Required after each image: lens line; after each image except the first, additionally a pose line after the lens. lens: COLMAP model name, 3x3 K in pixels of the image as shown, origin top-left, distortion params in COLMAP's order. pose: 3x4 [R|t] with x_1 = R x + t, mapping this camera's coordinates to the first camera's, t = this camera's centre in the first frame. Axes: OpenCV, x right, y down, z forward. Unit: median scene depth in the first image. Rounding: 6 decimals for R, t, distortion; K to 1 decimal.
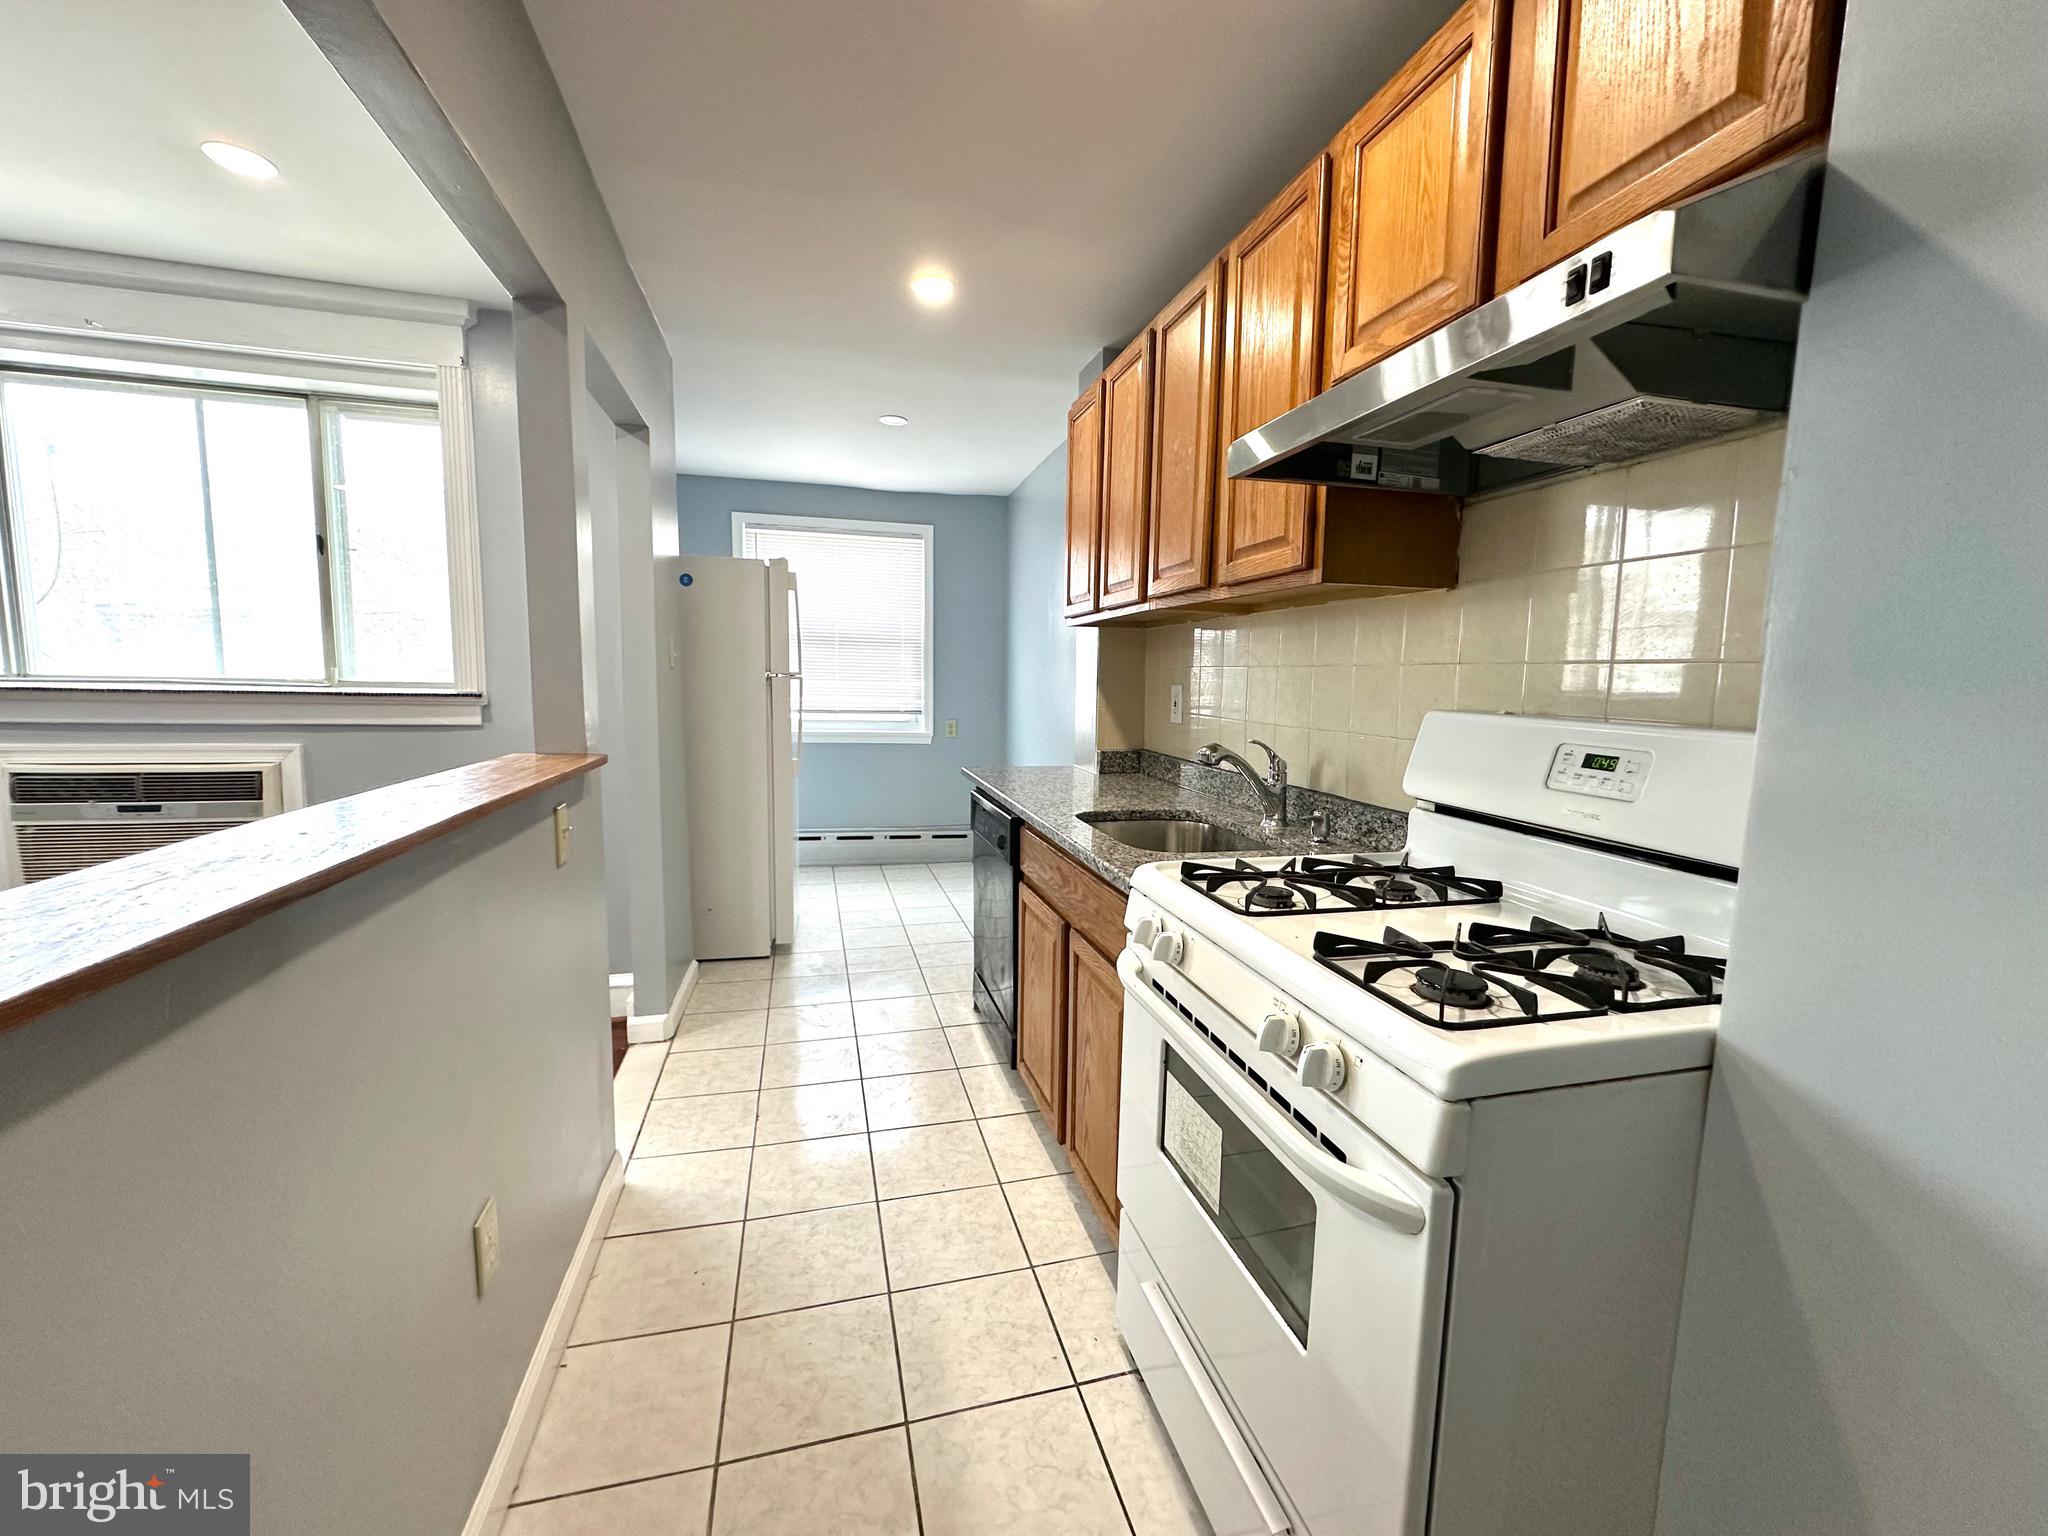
lens RADIAL K [[819.8, 0, 1019.0], [0, 819.8, 768.0], [0, 0, 1]] dist [-0.001556, 0.000701]
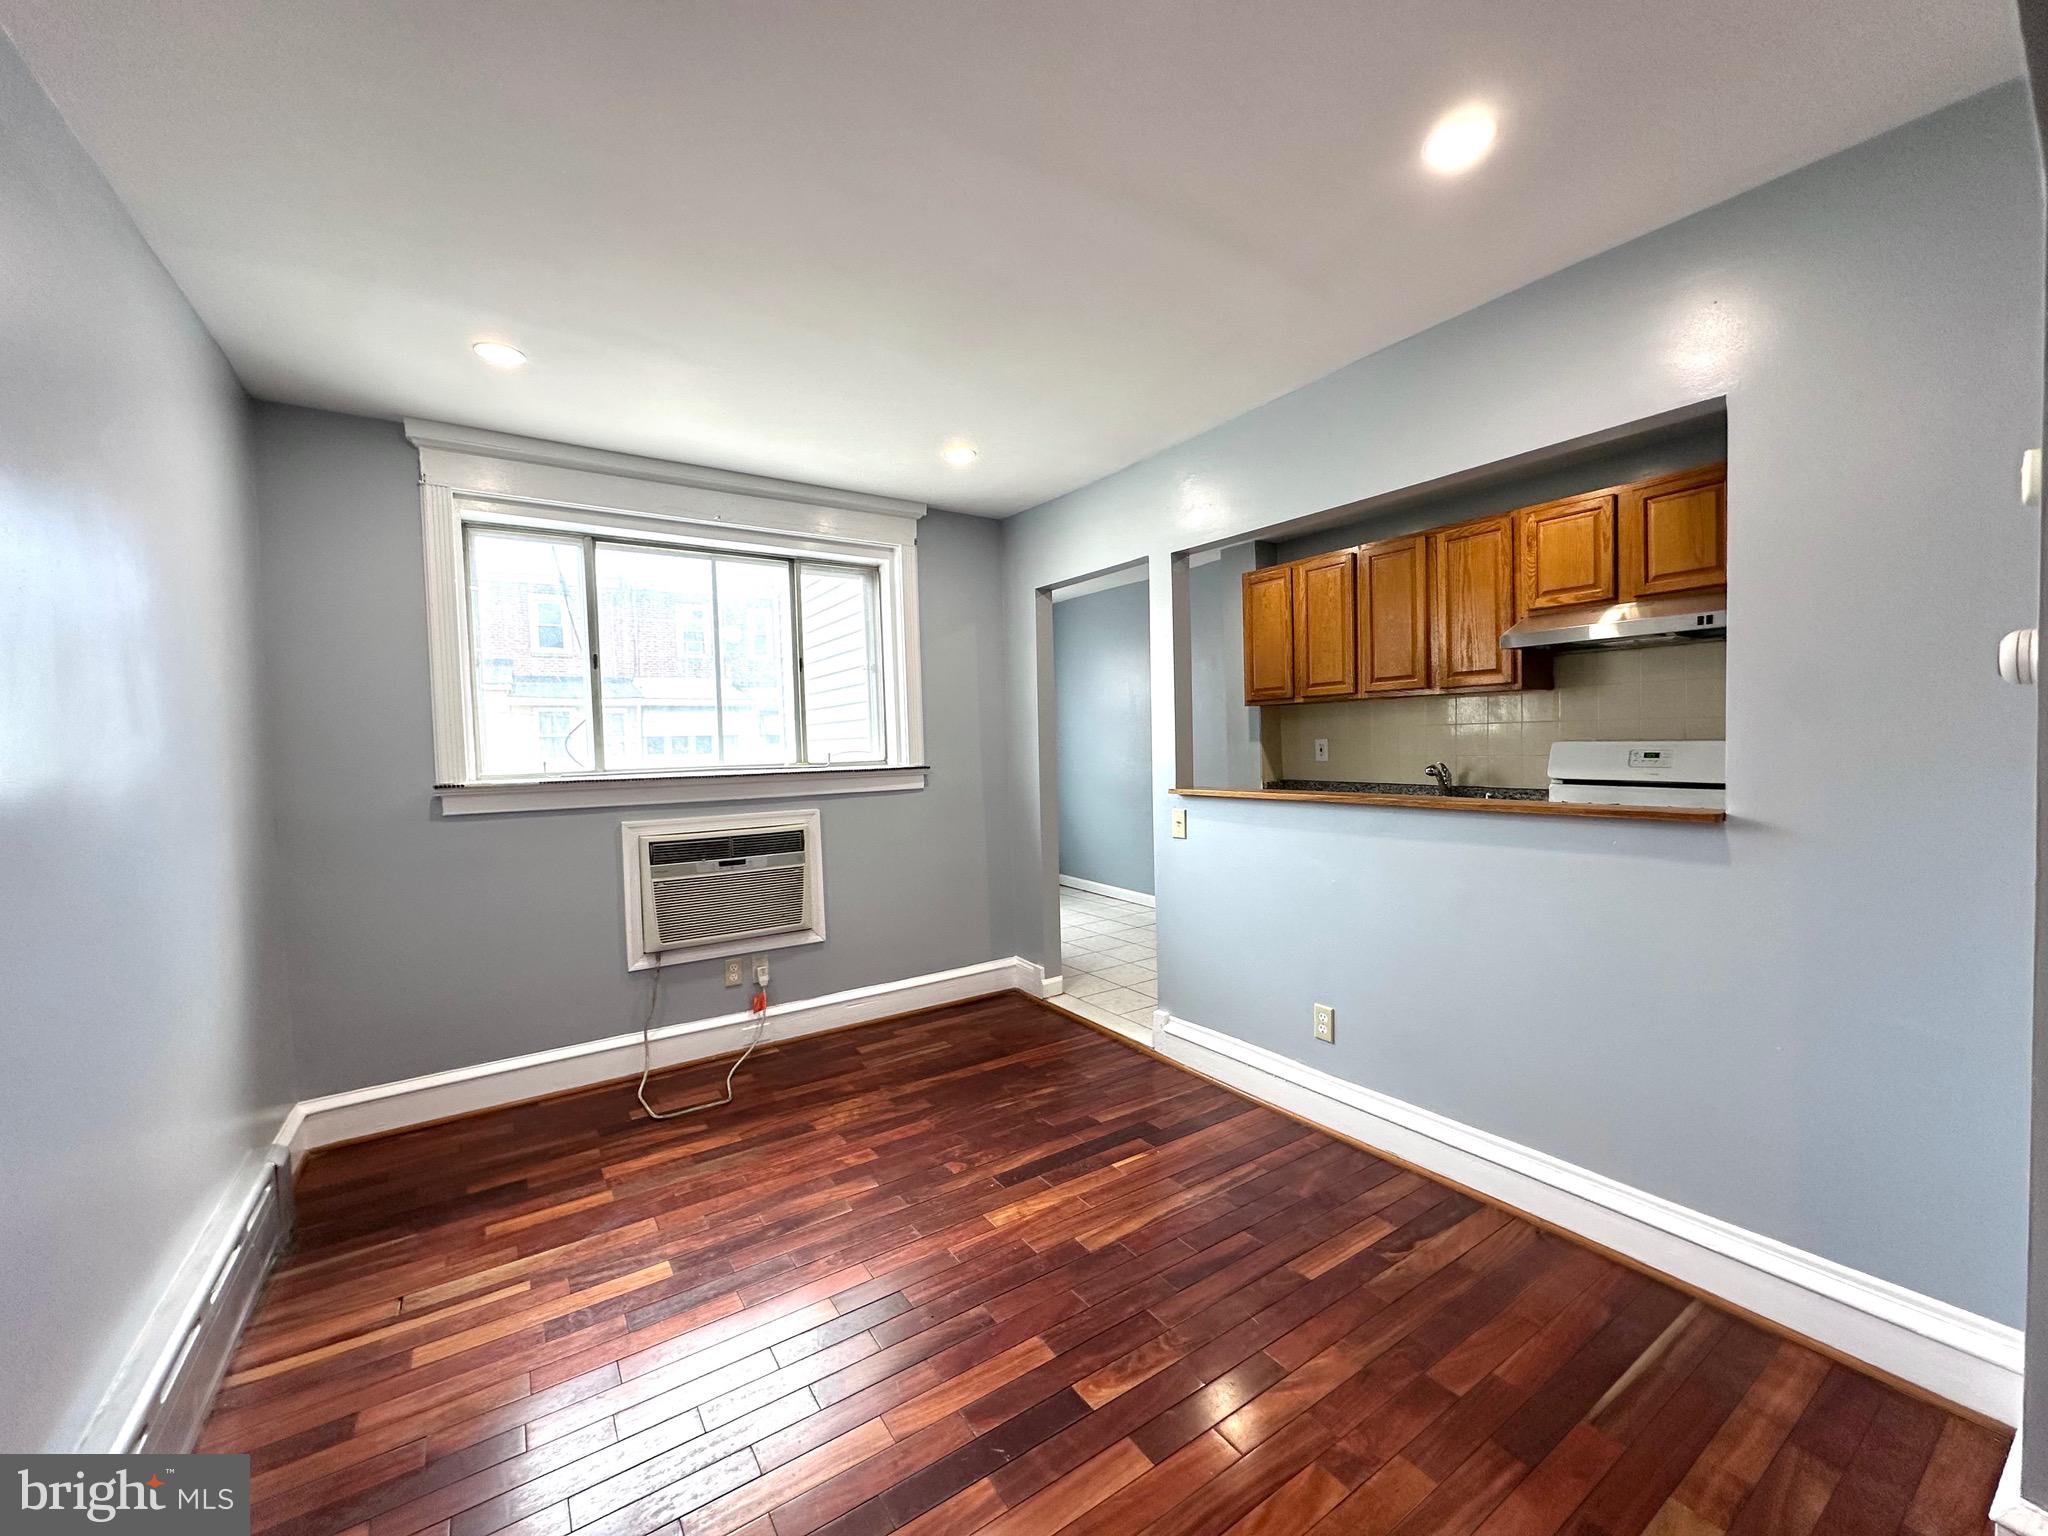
lens RADIAL K [[819.8, 0, 1025.2], [0, 819.8, 768.1], [0, 0, 1]] dist [-0.001556, 0.000701]
pose [[0.942980, -0.056422, 0.328031, -1.053566], [0.081200, 0.994747, -0.062324, 0.017844], [-0.322792, 0.085406, 0.942609, -0.441327]]
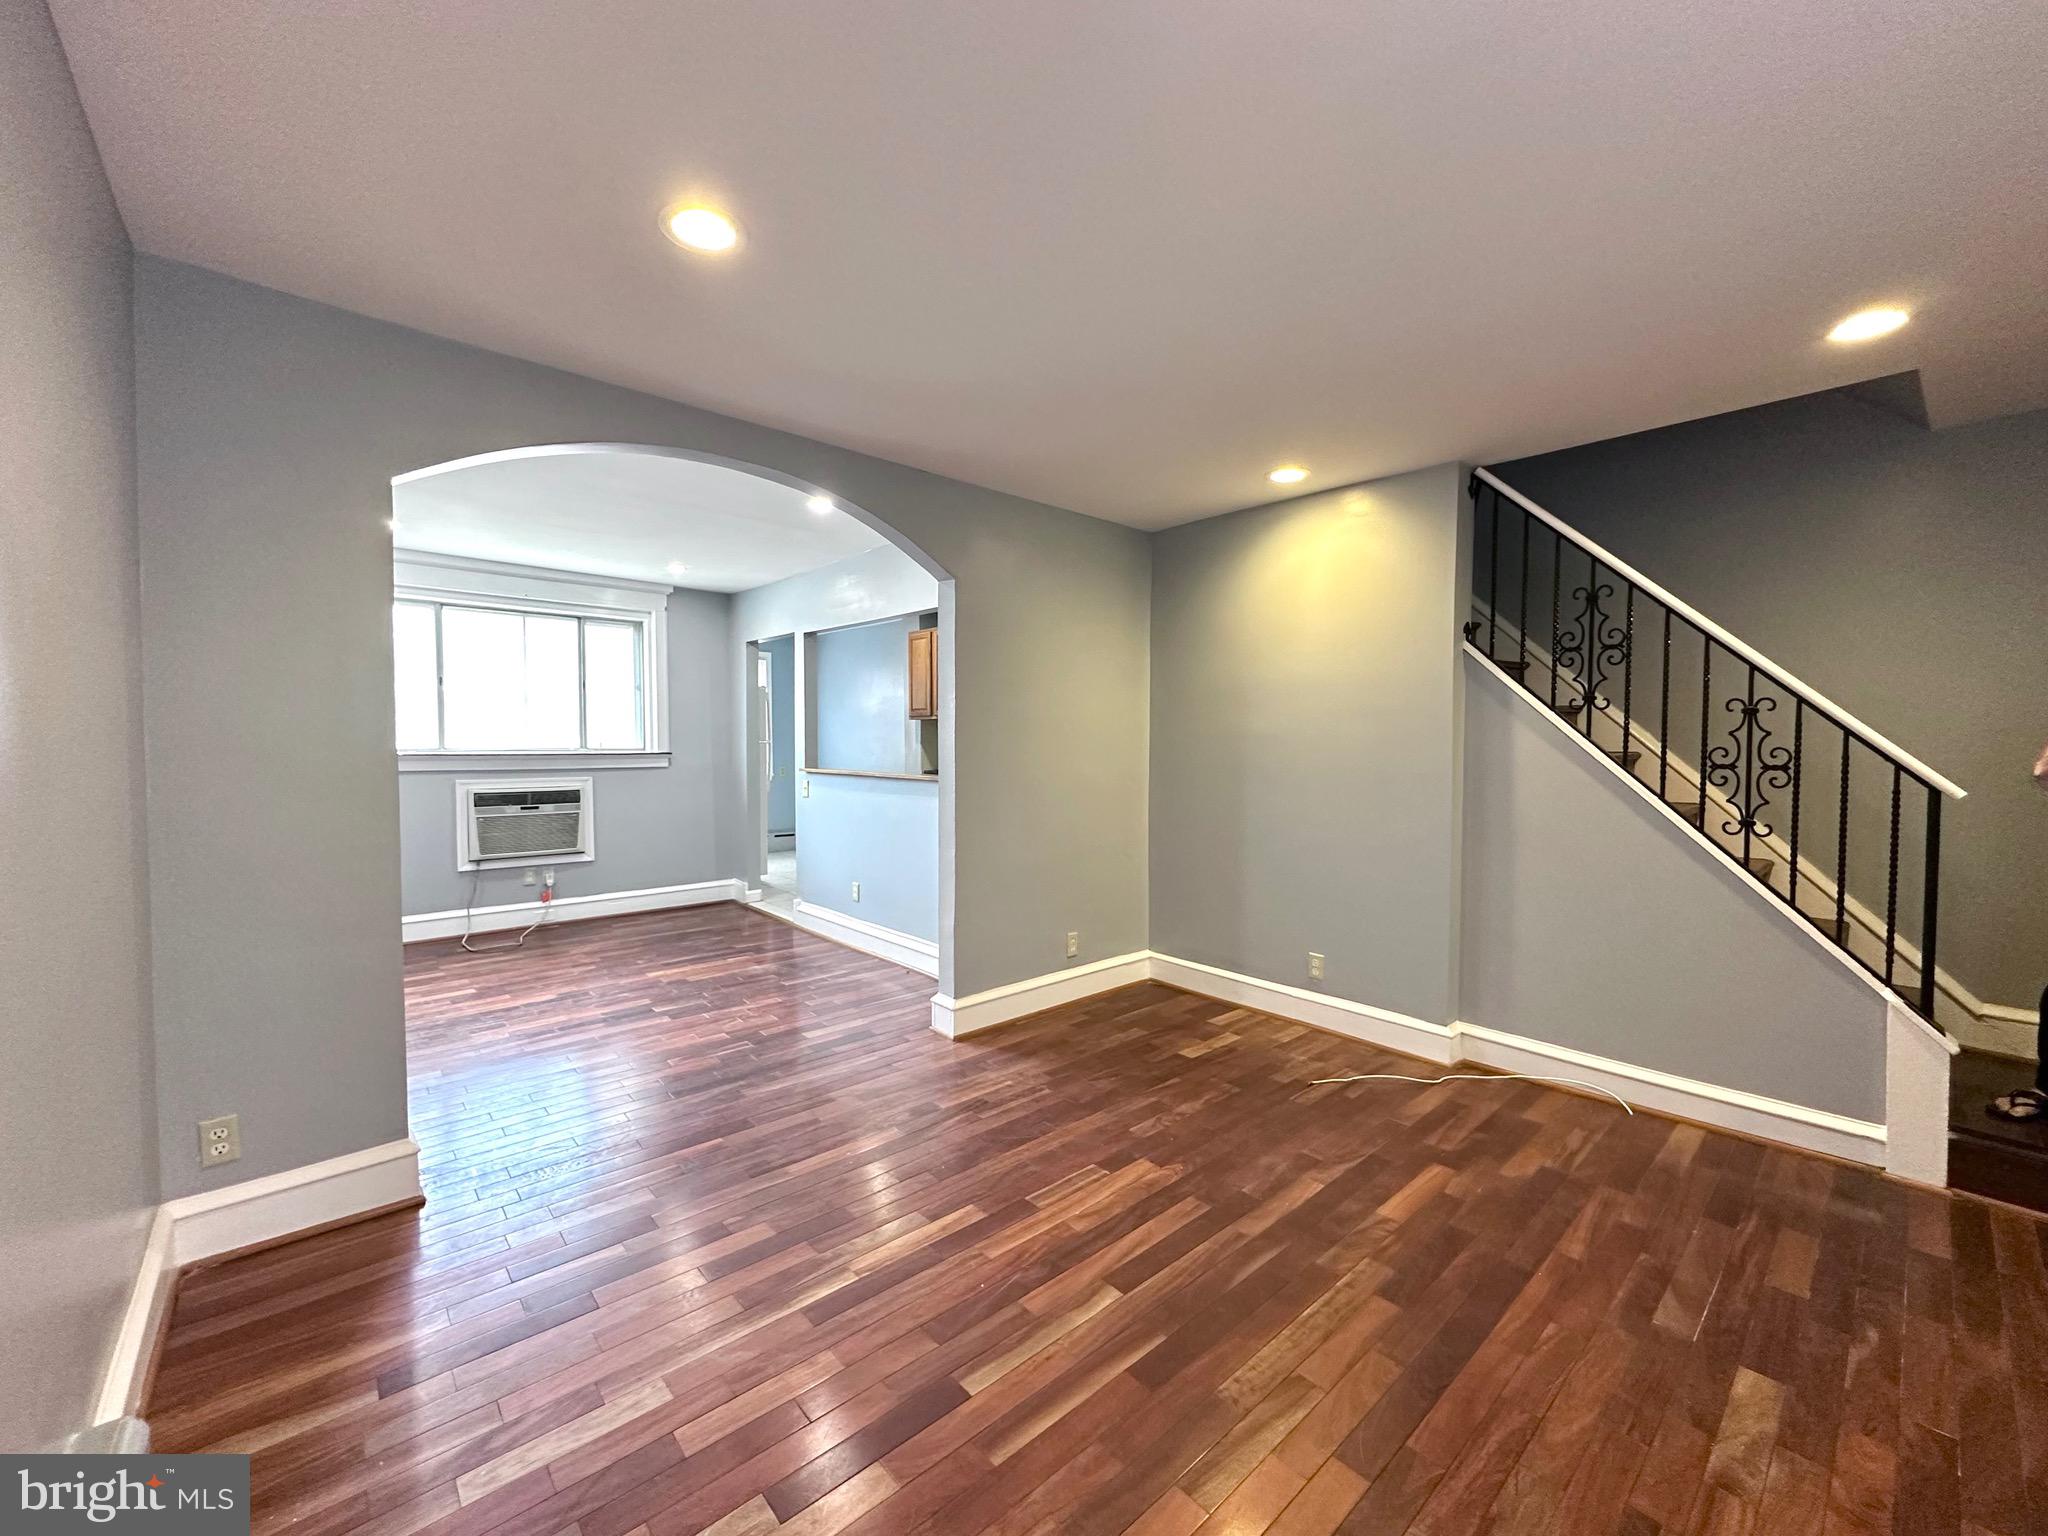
lens RADIAL K [[819.8, 0, 1024.6], [0, 819.8, 766.6], [0, 0, 1]] dist [-0.001556, 0.000701]
pose [[0.888087, -0.032470, 0.458527, -0.900308], [0.063954, 0.996528, -0.053300, 0.140900], [-0.455204, 0.076660, 0.887081, -1.554026]]
